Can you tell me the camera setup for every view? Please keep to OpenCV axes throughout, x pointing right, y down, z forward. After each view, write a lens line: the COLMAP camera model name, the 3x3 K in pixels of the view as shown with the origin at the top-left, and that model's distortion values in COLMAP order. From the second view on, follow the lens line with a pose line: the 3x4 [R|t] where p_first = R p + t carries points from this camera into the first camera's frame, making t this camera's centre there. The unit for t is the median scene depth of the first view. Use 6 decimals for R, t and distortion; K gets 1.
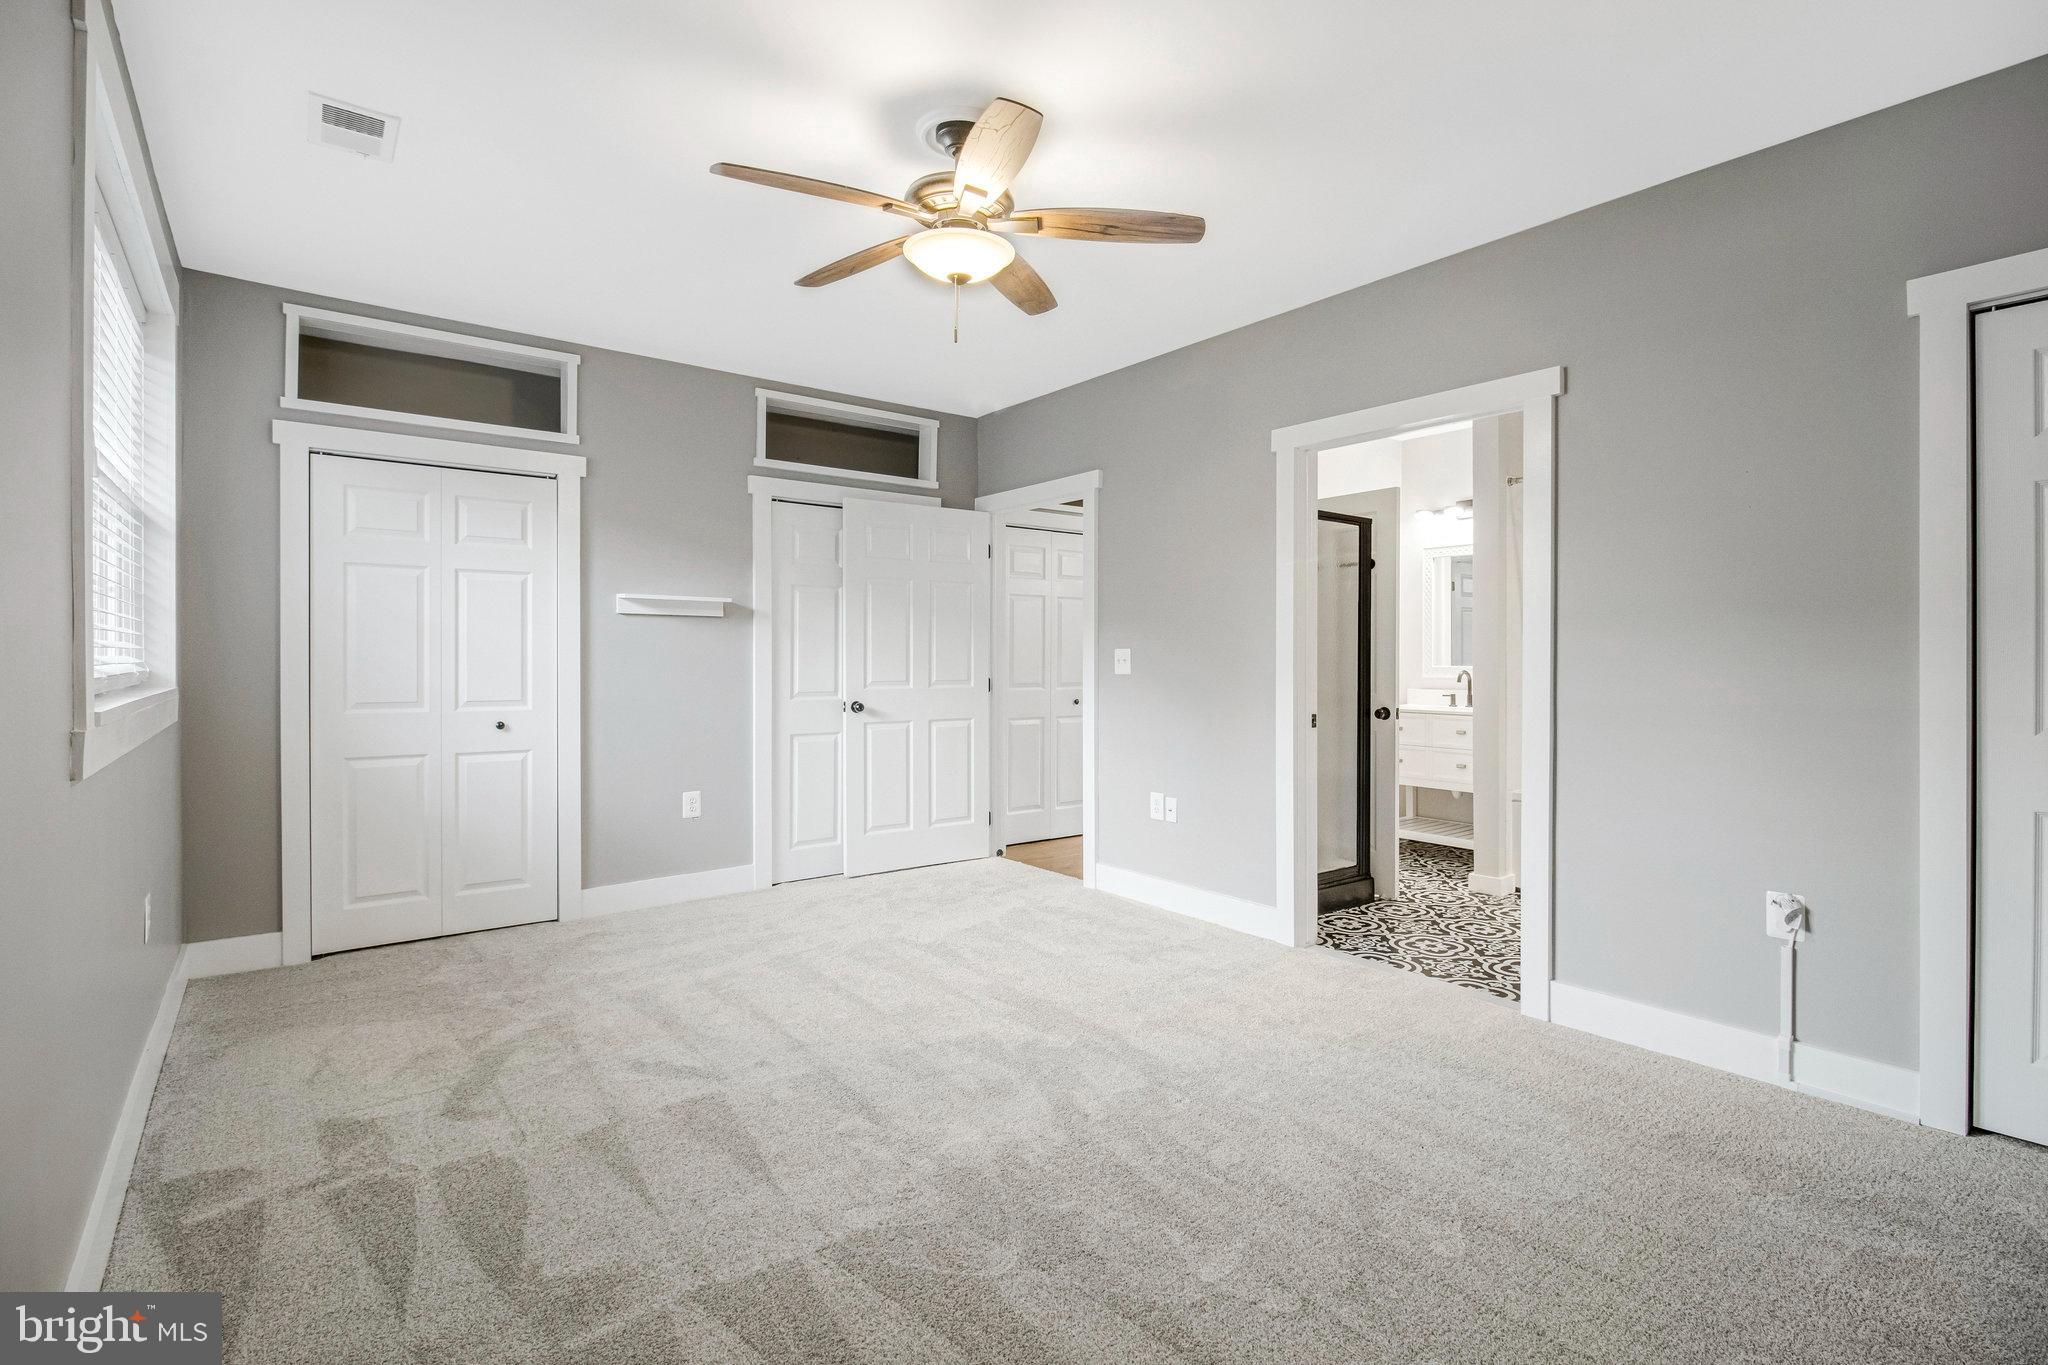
lens RADIAL K [[971.4, 0, 1030.8], [0, 971.4, 654.0], [0, 0, 1]] dist [-0.000302, -0.000325]
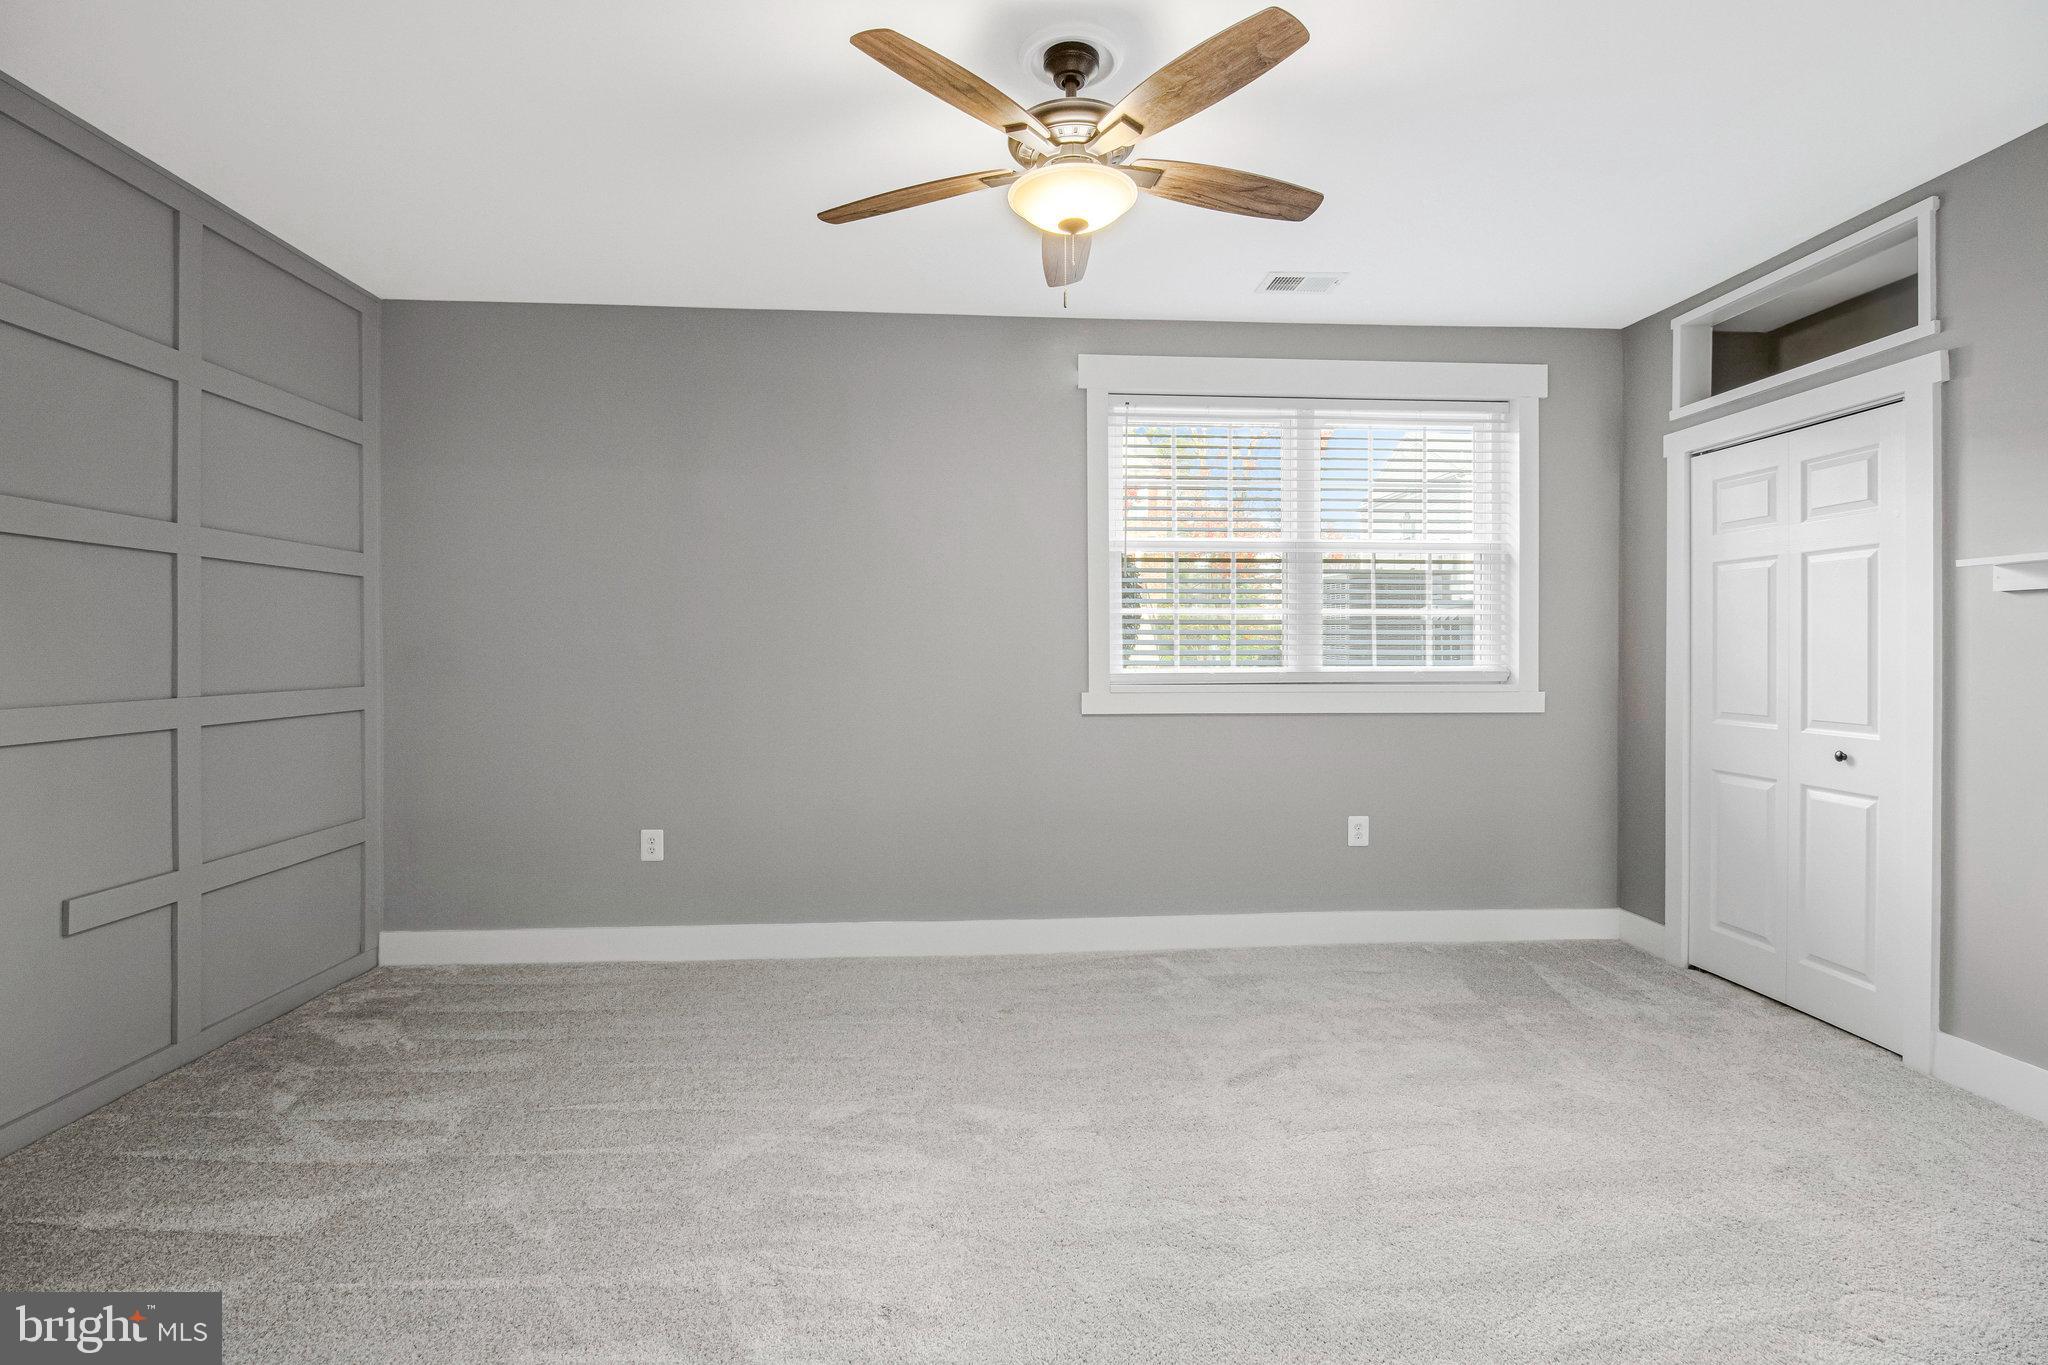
lens RADIAL K [[971.4, 0, 1030.8], [0, 971.4, 654.0], [0, 0, 1]] dist [-0.000302, -0.000325]
pose [[-0.550912, 0.002670, -0.834559, 0.410839], [0.005034, 0.999987, -0.000124, -0.007690], [0.834548, -0.004270, -0.550919, 0.885007]]
